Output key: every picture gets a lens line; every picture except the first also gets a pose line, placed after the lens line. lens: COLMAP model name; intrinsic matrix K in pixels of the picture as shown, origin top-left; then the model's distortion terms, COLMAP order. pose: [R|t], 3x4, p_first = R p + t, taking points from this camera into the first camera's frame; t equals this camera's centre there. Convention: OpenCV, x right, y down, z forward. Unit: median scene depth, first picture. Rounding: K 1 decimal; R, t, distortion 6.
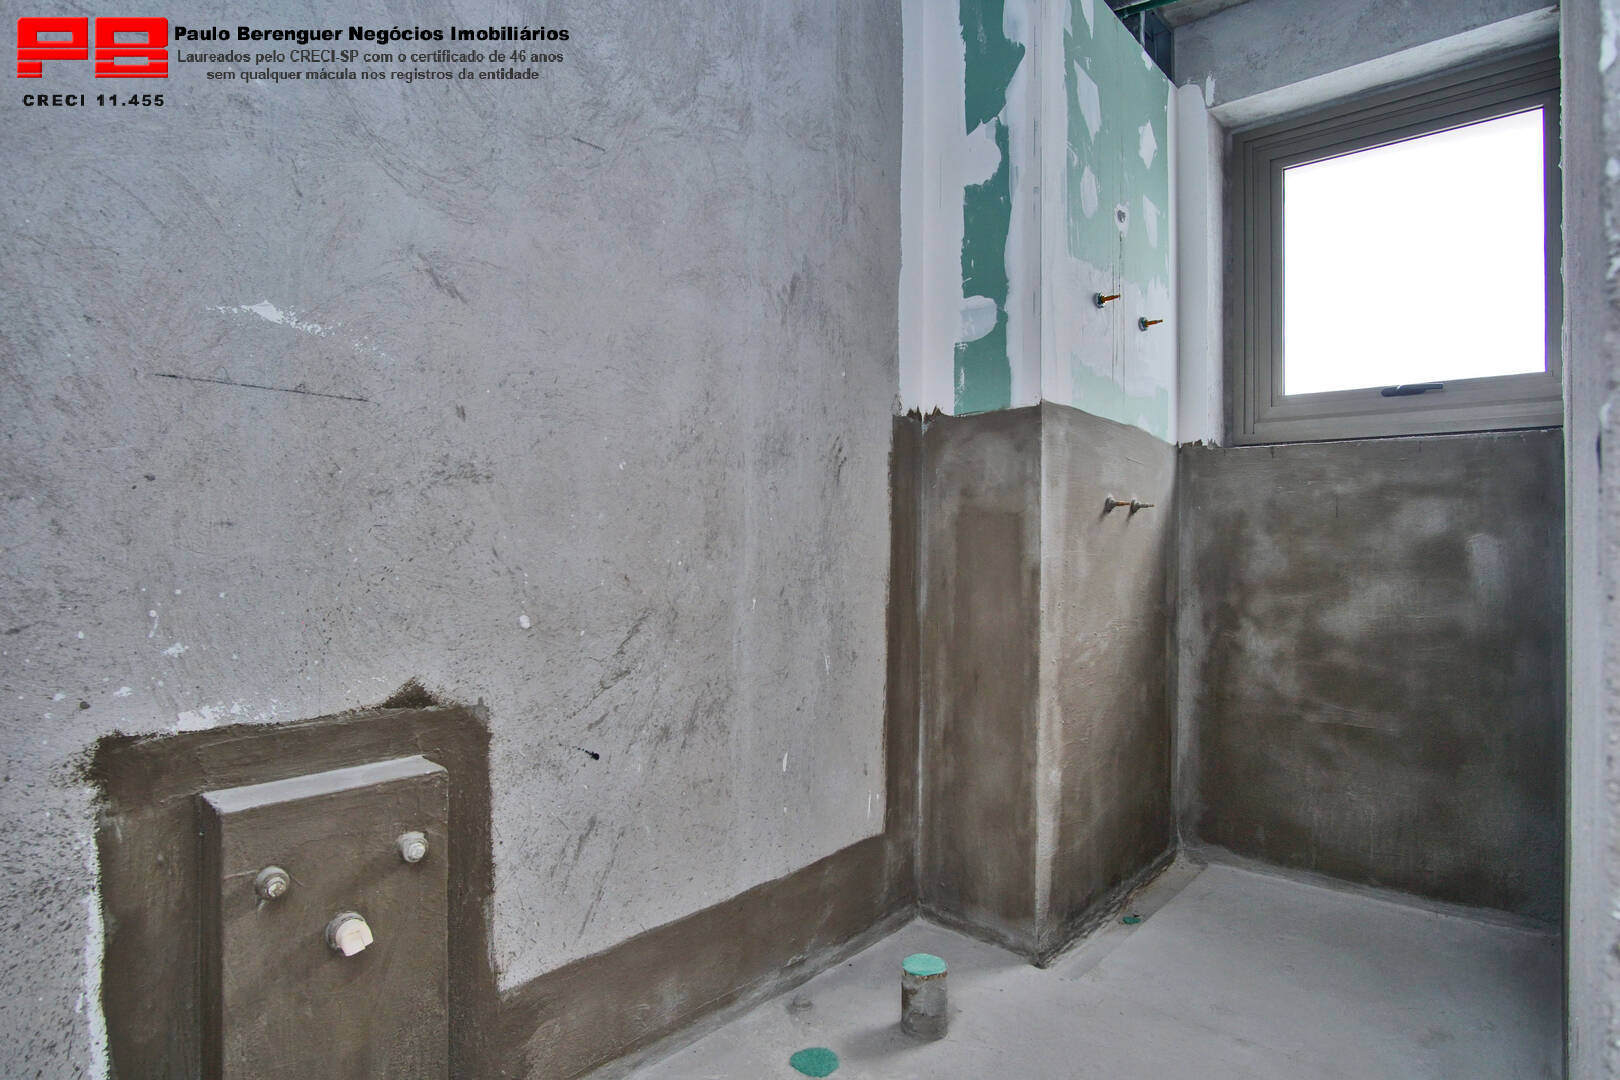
lens RADIAL K [[869.8, 0, 812.2], [0, 869.8, 540.5], [0, 0, 1]] dist [-0.021717, 0.005989]
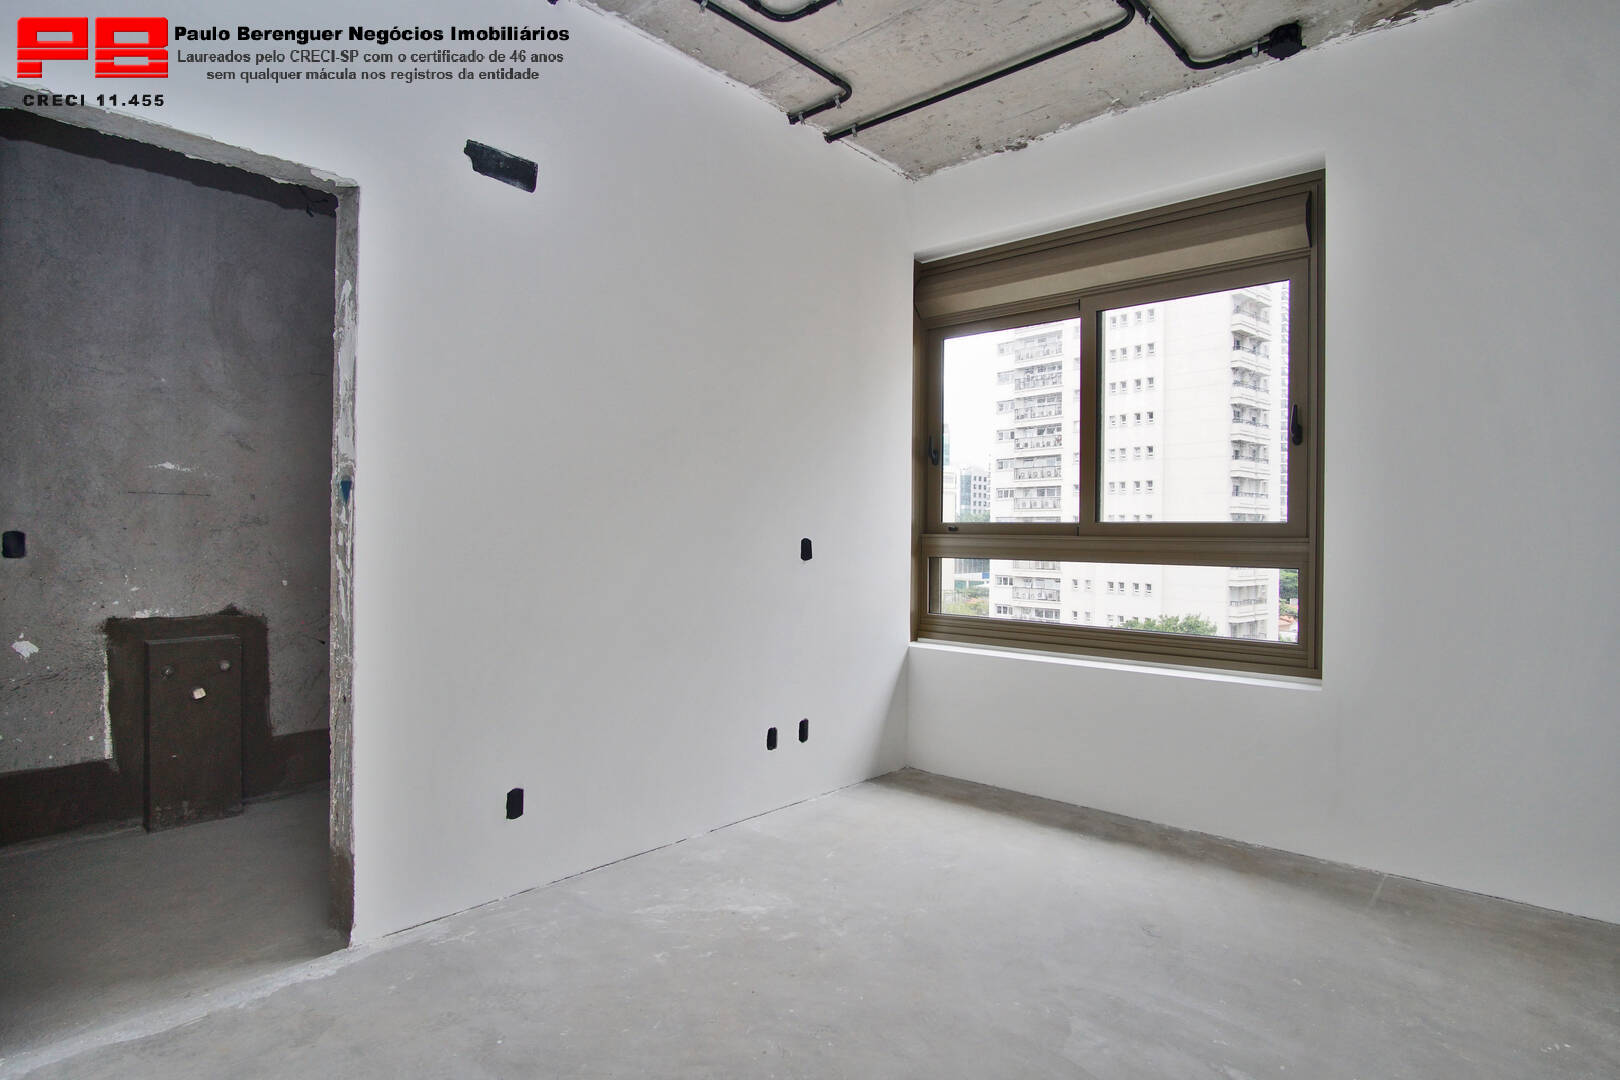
lens RADIAL K [[869.8, 0, 806.5], [0, 869.8, 542.4], [0, 0, 1]] dist [-0.021717, 0.005989]
pose [[0.999461, 0.006227, -0.032234, 1.517781], [-0.005705, 0.999852, 0.016252, -0.082578], [0.032330, -0.016060, 0.999348, -1.705728]]
